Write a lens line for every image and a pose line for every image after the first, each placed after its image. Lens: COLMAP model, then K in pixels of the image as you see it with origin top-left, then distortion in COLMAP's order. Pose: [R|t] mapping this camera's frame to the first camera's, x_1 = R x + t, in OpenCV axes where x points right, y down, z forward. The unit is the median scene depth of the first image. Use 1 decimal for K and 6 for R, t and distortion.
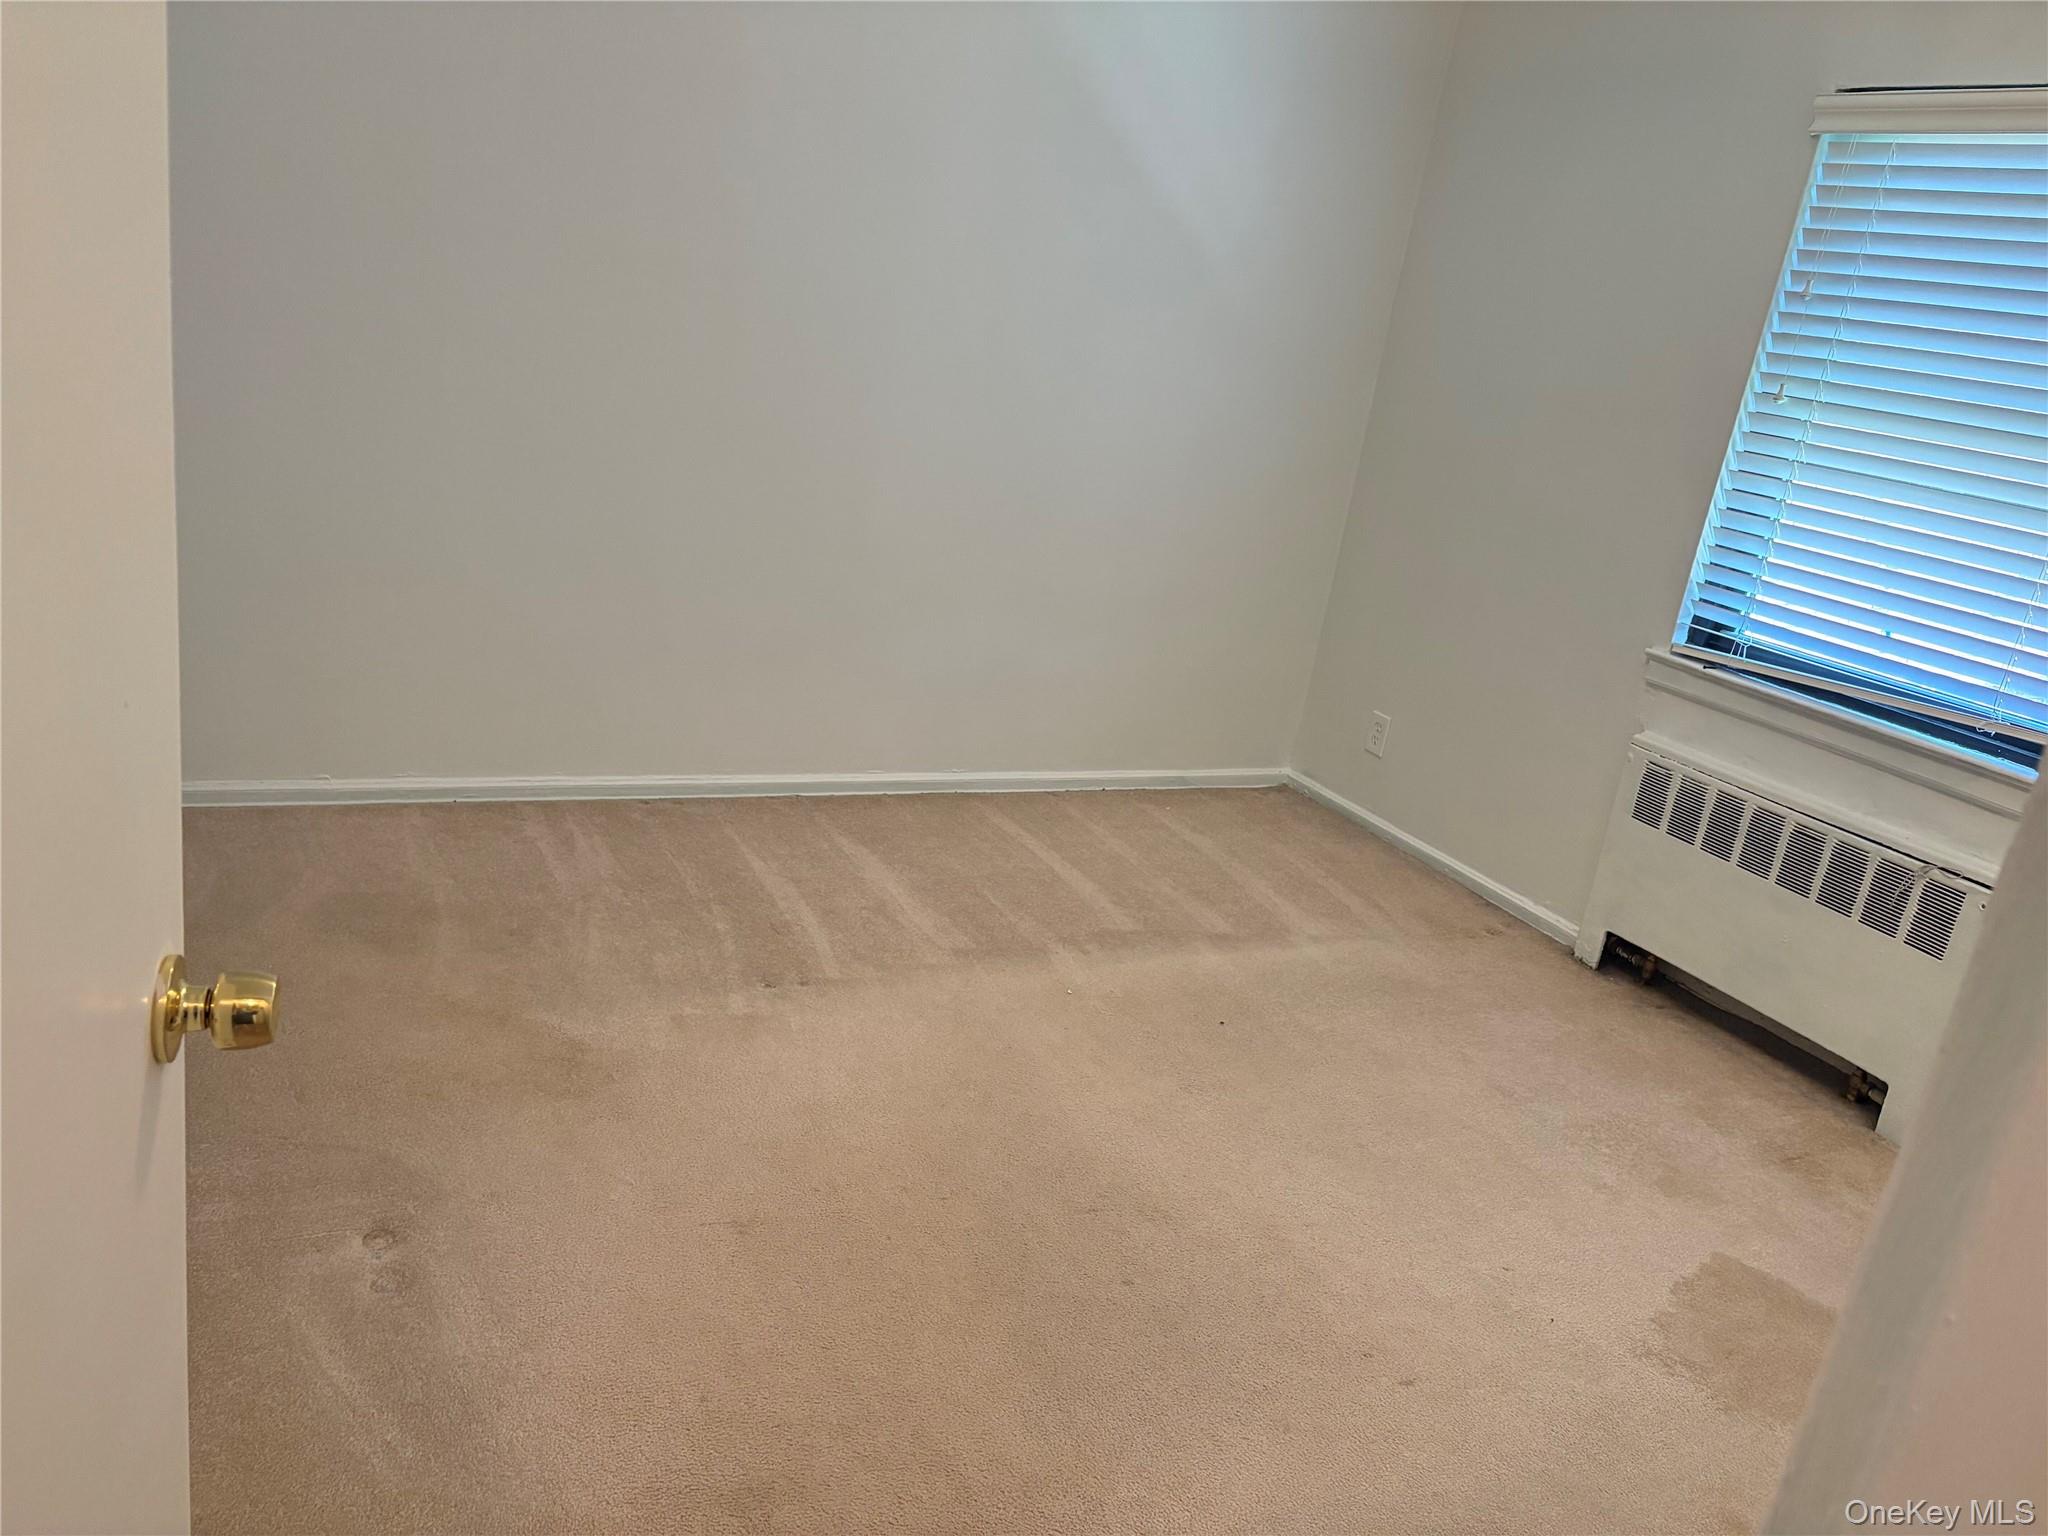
lens RADIAL K [[1558.0, 0, 1019.4], [0, 1558.0, 766.1], [0, 0, 1]] dist [0.042223, -0.005619]
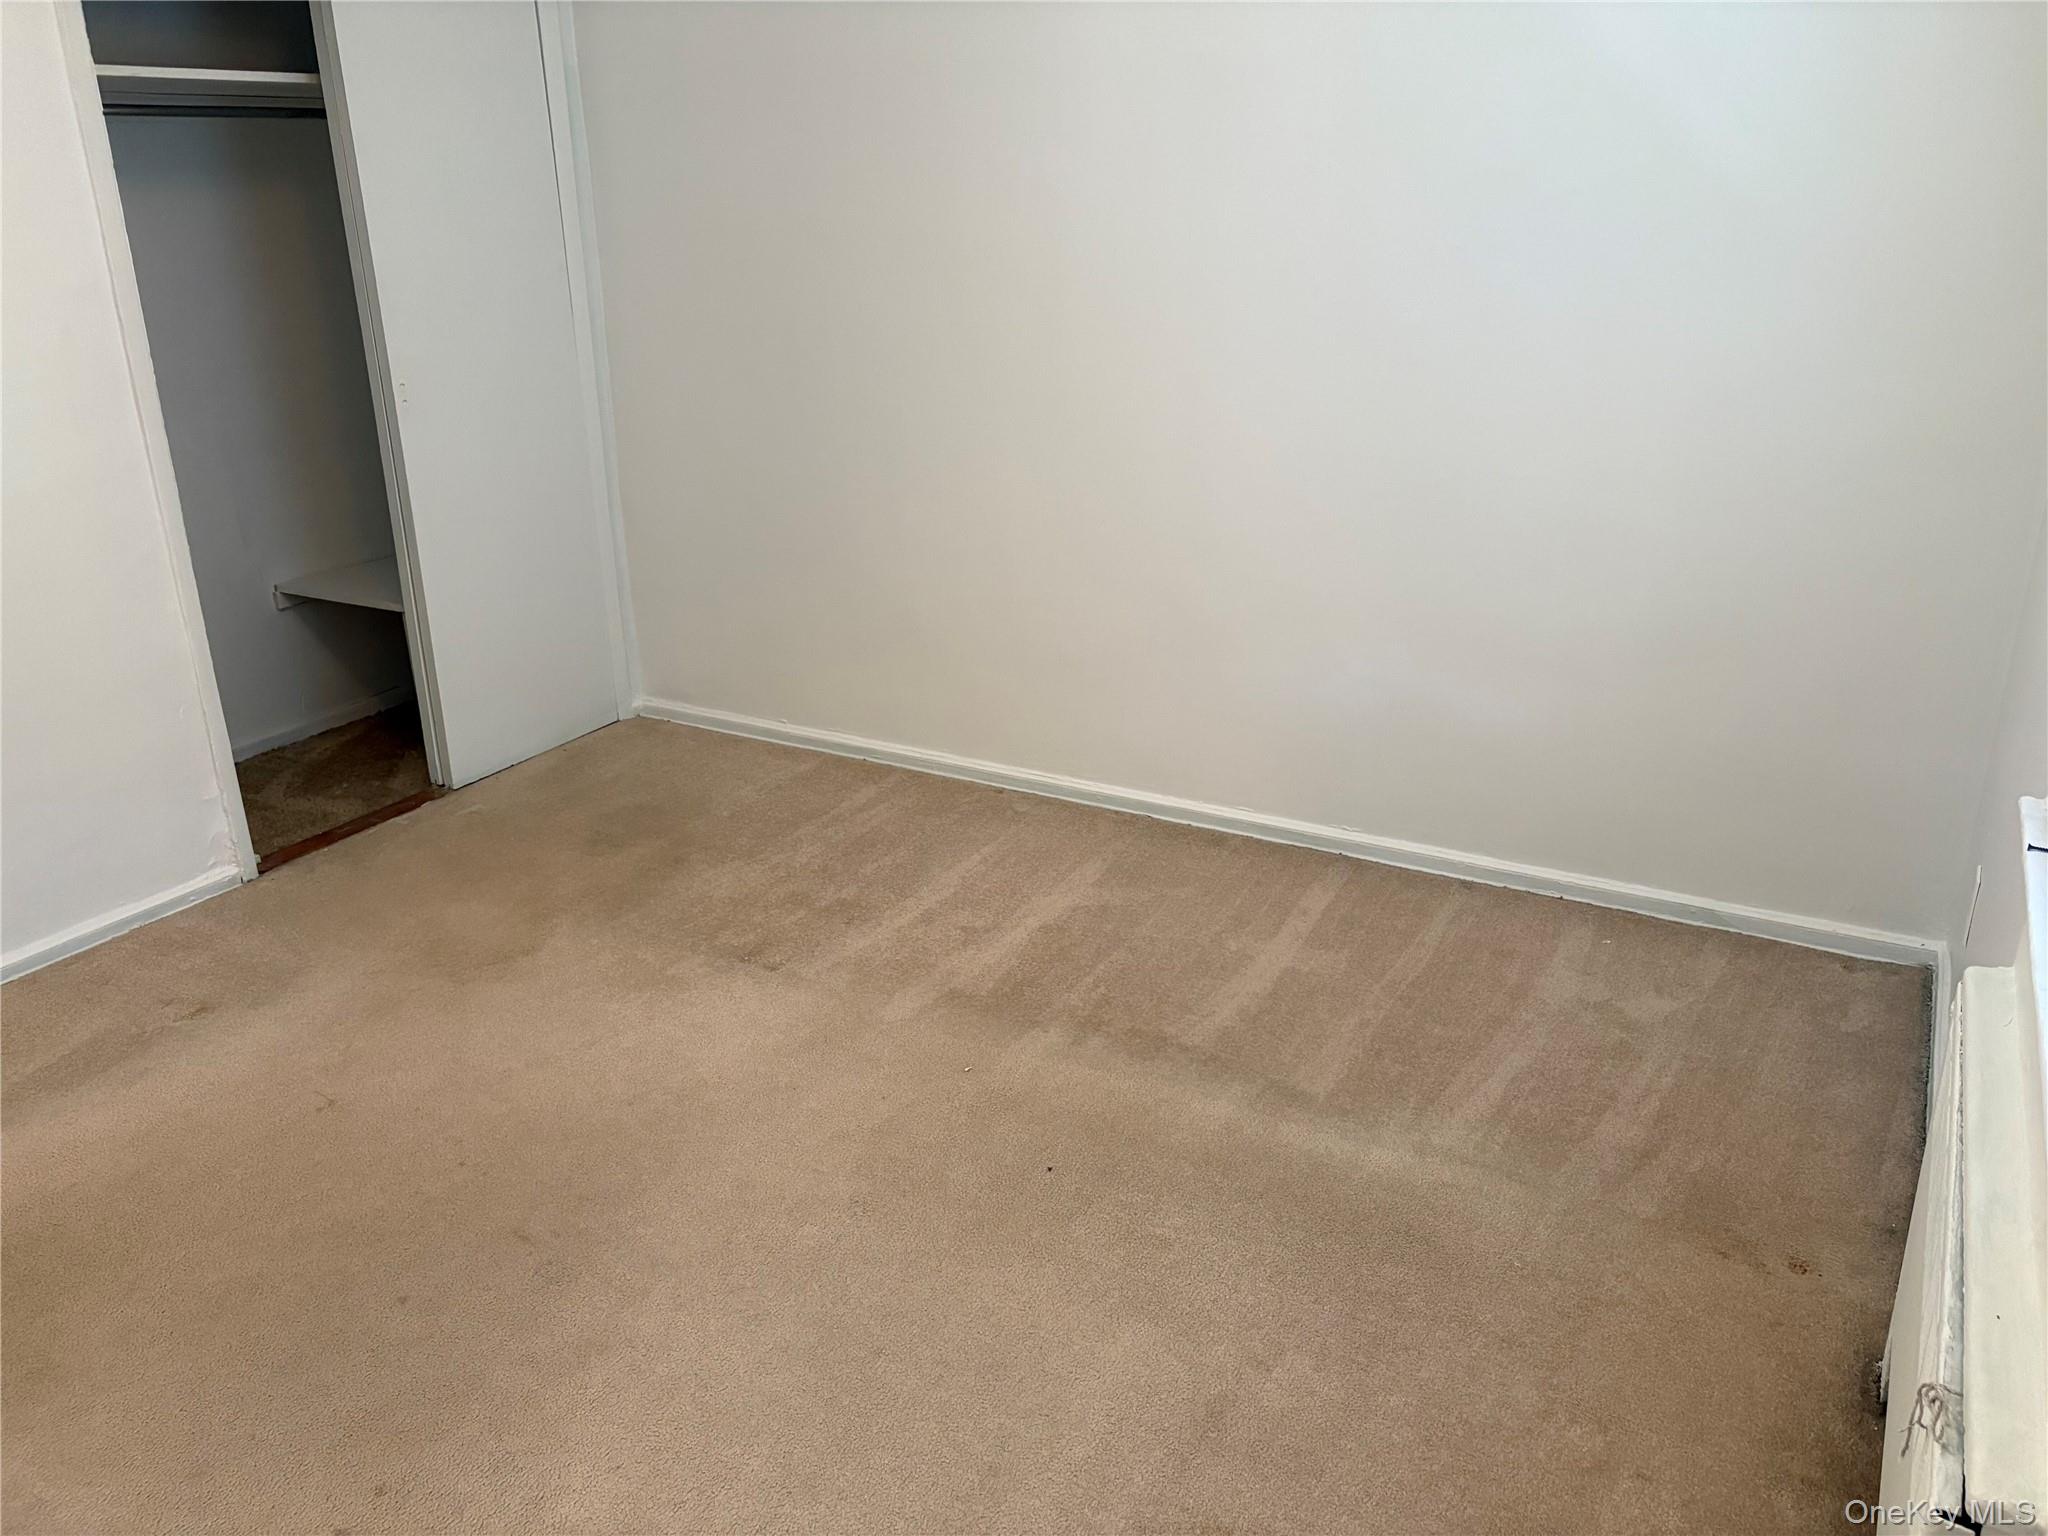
lens RADIAL K [[1558.0, 0, 1022.3], [0, 1558.0, 768.7], [0, 0, 1]] dist [0.042223, -0.005619]
pose [[0.547453, 0.150055, -0.823273, 0.626734], [-0.159132, 0.984508, 0.073625, -0.071370], [0.821567, 0.090702, 0.562850, 0.464880]]
